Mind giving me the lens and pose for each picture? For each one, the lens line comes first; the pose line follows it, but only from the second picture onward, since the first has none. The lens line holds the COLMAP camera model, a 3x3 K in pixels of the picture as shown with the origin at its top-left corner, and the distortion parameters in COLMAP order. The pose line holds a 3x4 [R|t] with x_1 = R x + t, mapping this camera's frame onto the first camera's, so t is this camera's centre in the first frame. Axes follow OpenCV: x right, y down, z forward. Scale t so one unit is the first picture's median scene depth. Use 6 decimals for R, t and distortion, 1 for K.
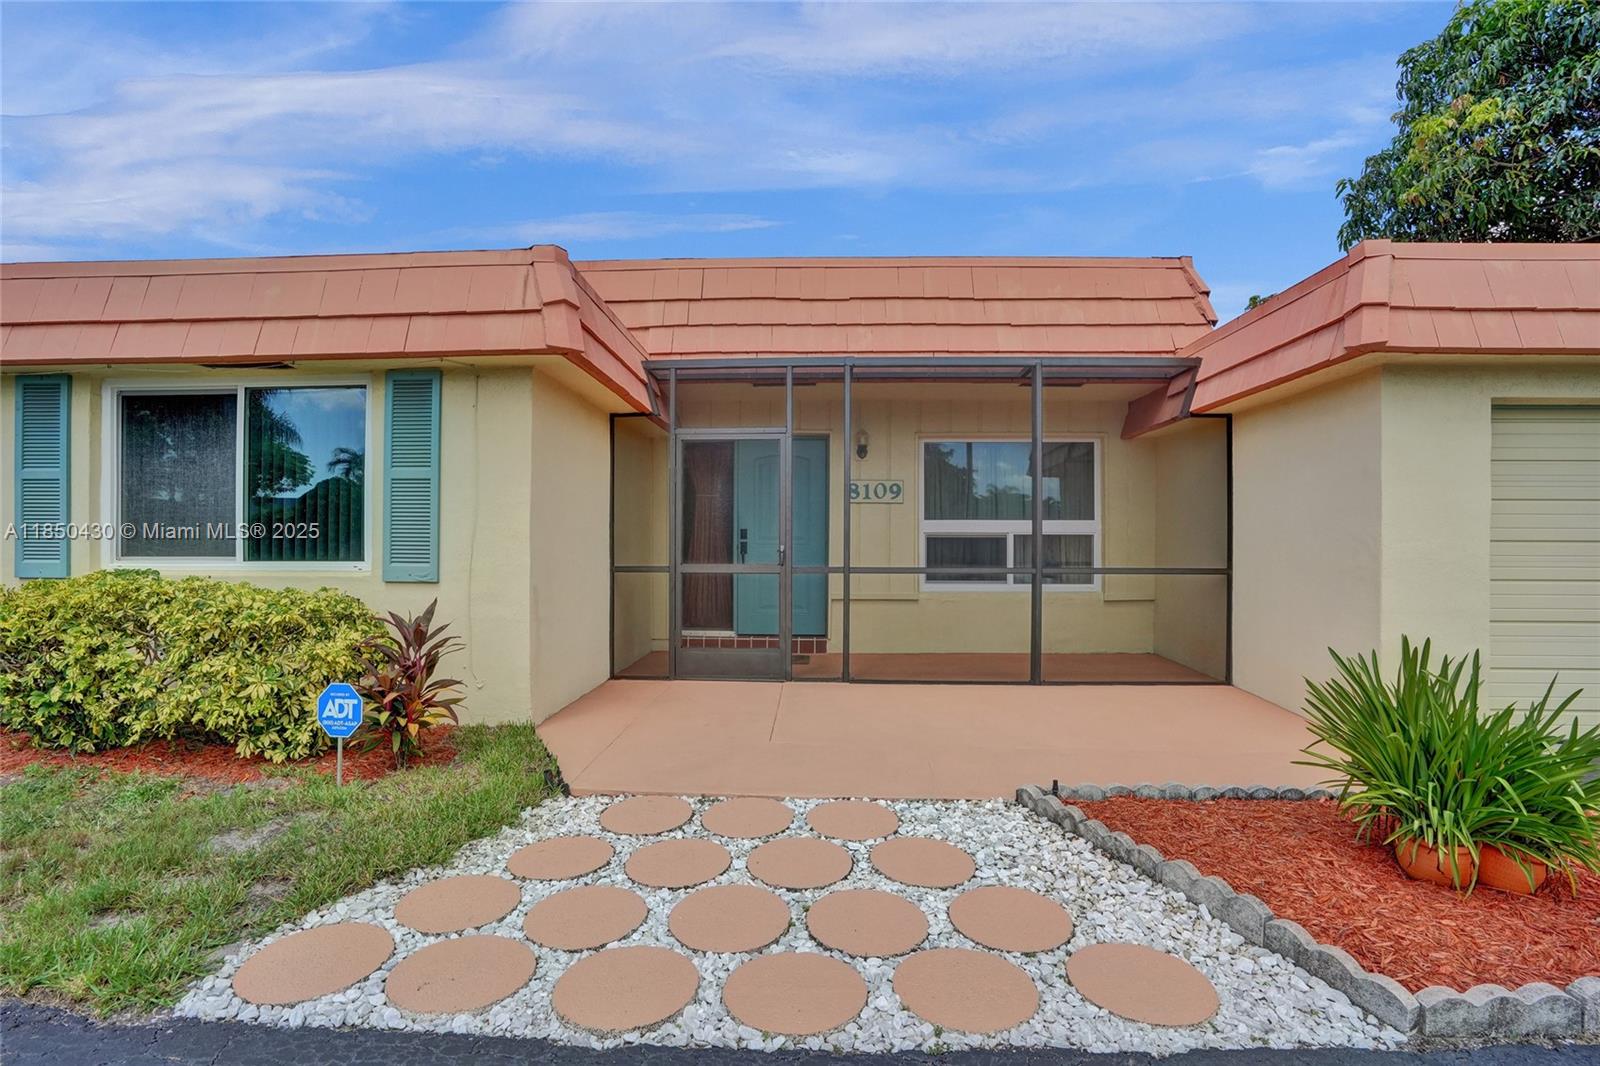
lens RADIAL K [[747.1, 0, 805.6], [0, 747.1, 541.6], [0, 0, 1]] dist [-0.068730, 0.028619]
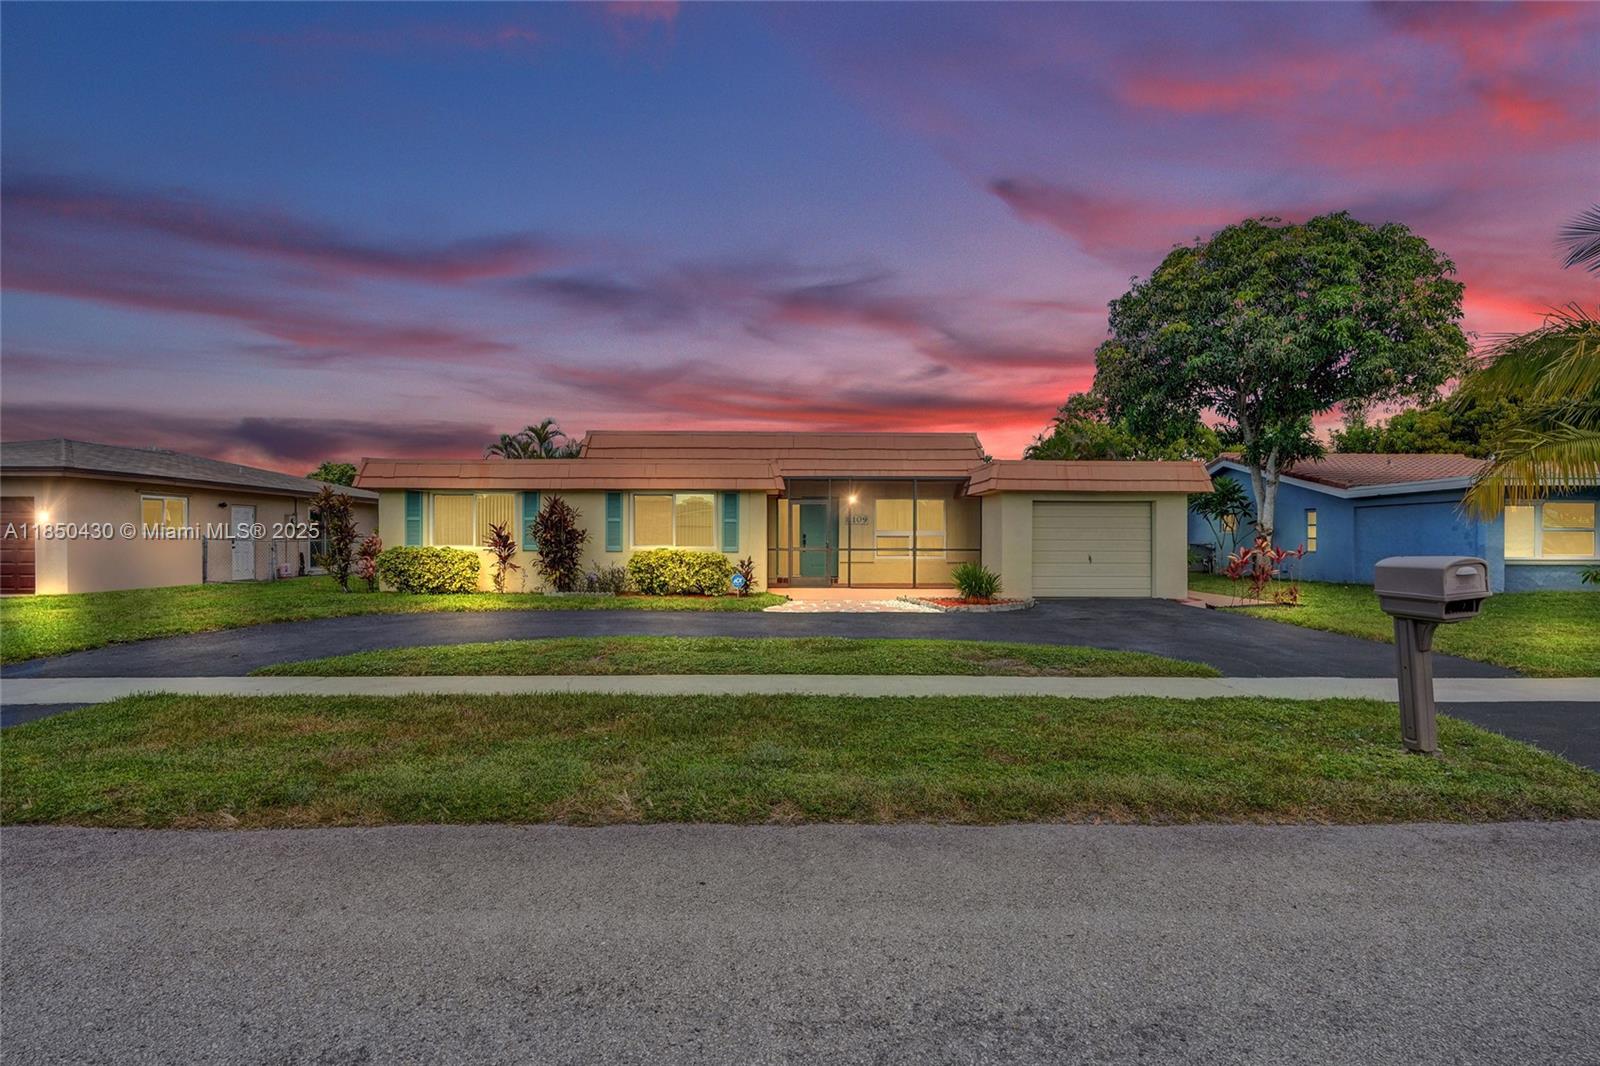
lens RADIAL K [[747.1, 0, 805.6], [0, 747.1, 541.6], [0, 0, 1]] dist [-0.068730, 0.028619]
pose [[0.998310, -0.003803, 0.057993, -0.268761], [0.003577, 0.999986, 0.004006, -0.006686], [-0.058007, -0.003792, 0.998309, -1.767373]]
